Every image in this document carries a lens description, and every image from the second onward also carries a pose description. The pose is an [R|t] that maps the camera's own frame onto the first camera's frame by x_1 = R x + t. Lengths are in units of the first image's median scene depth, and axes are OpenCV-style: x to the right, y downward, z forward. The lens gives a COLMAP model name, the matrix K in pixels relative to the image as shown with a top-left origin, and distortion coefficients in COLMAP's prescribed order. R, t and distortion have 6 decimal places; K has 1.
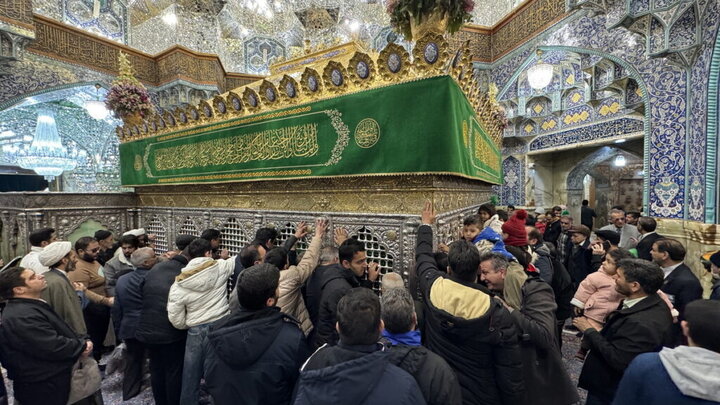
lens RADIAL K [[291.2, 0, 360.7], [0, 291.2, 201.9], [0, 0, 1]] dist [-0.000278, 0.000116]
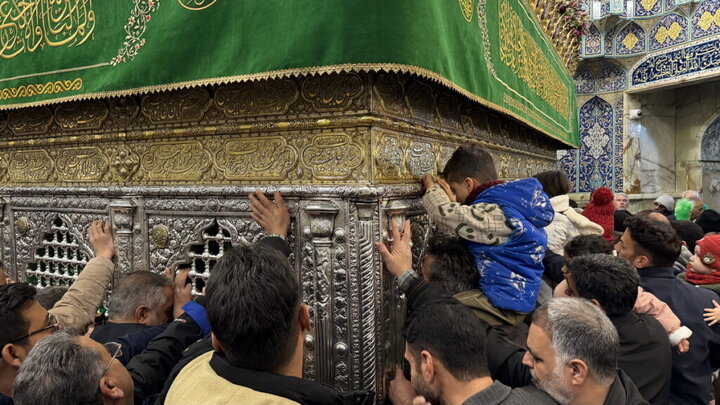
lens RADIAL K [[518.9, 0, 359.4], [0, 518.9, 201.9], [0, 0, 1]] dist [0.010789, -0.009375]
pose [[0.999191, -0.002266, 0.040162, 0.161923], [0.001681, 0.999892, 0.014598, 0.043401], [-0.040191, -0.014519, 0.999087, 0.254904]]
